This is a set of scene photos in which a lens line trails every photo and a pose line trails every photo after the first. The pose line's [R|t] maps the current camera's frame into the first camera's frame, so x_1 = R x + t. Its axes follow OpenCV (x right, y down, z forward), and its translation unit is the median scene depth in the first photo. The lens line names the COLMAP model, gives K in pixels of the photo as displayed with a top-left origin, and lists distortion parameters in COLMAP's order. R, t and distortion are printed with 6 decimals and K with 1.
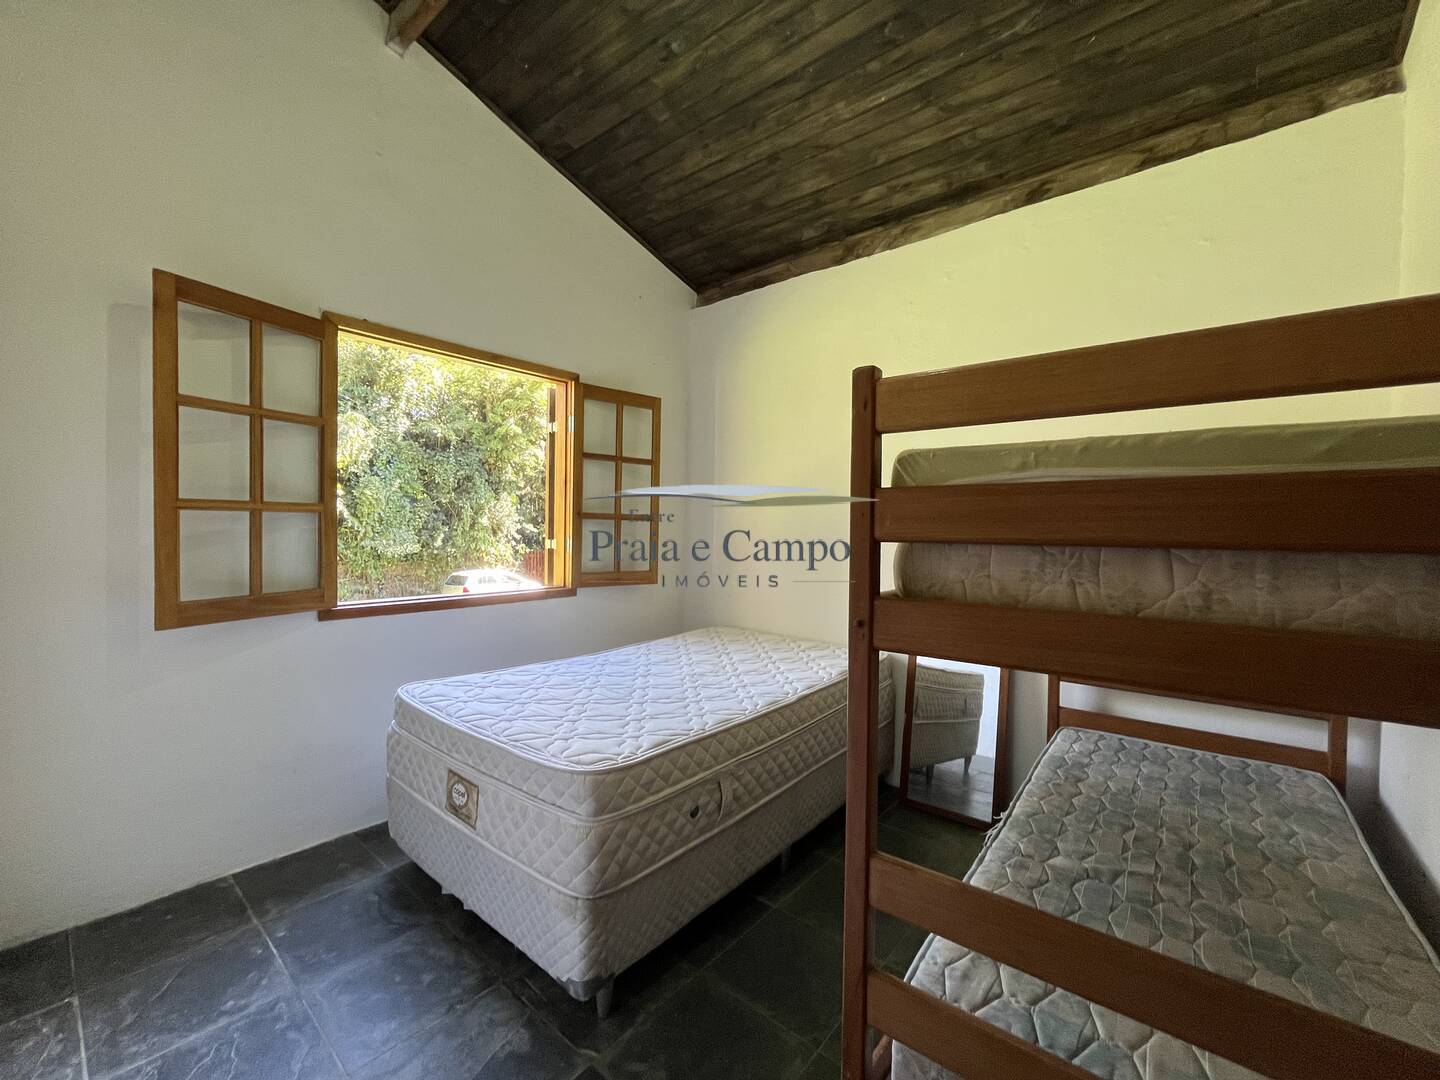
lens RADIAL K [[583.3, 0, 723.6], [0, 583.3, 538.0], [0, 0, 1]] dist [-0.003369, 0.000268]
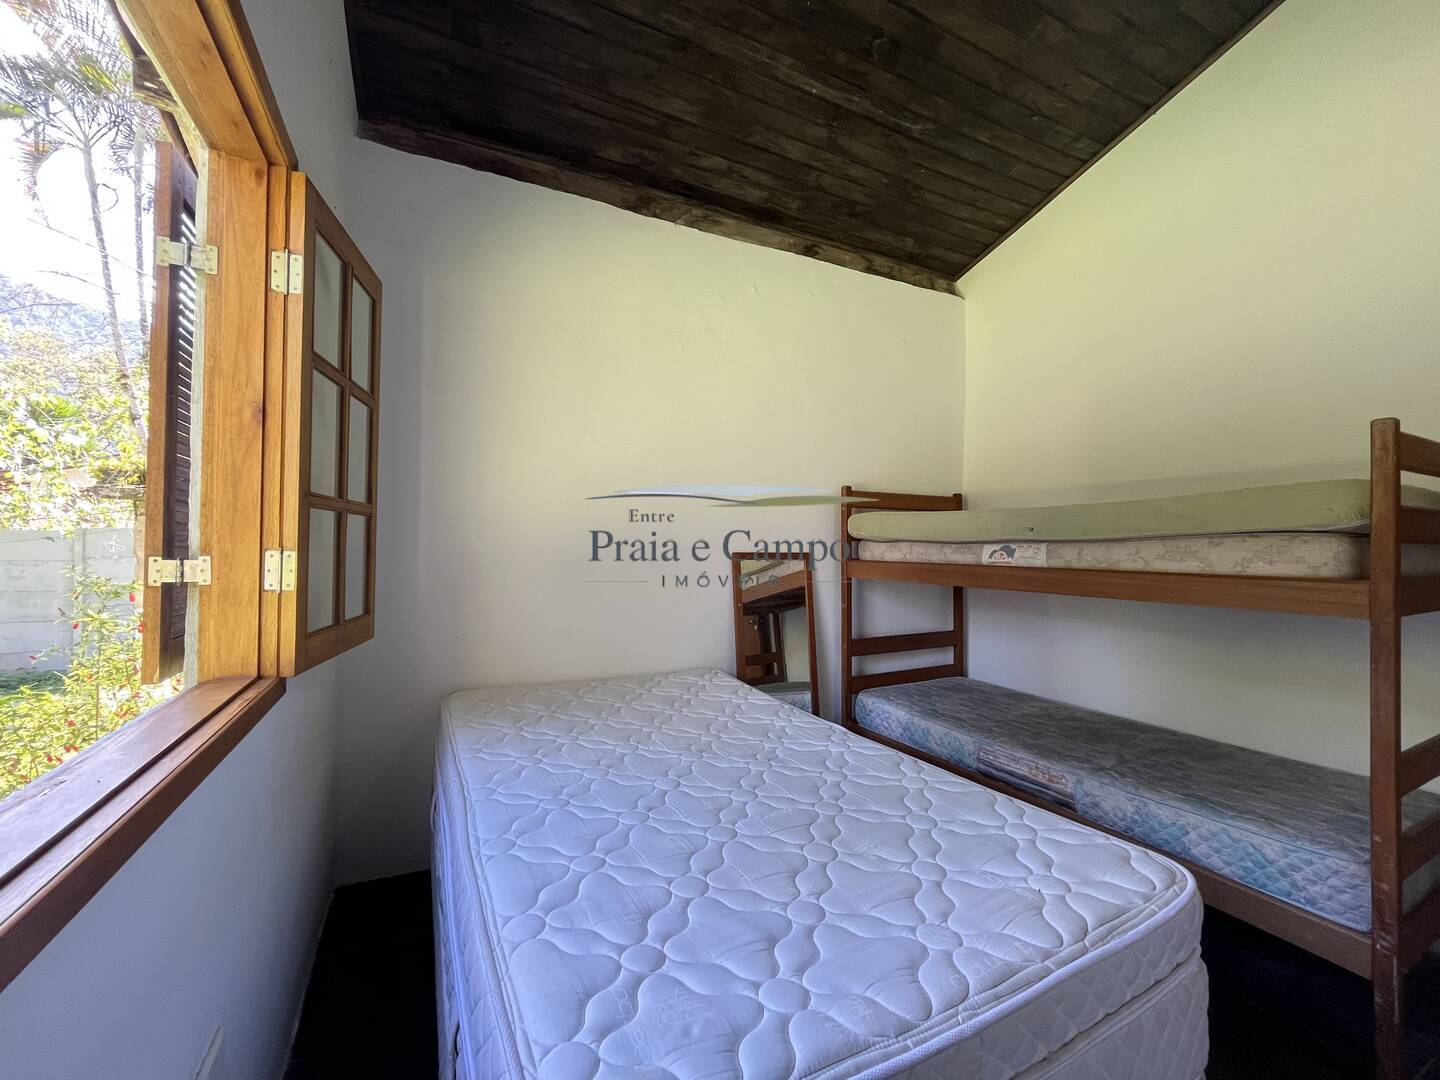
lens RADIAL K [[583.3, 0, 715.6], [0, 583.3, 536.7], [0, 0, 1]] dist [-0.003369, 0.000268]
pose [[0.417423, 0.002849, 0.908708, -0.659462], [0.014550, 0.999846, -0.009818, -0.001303], [-0.908596, 0.017320, 0.417317, 0.737086]]
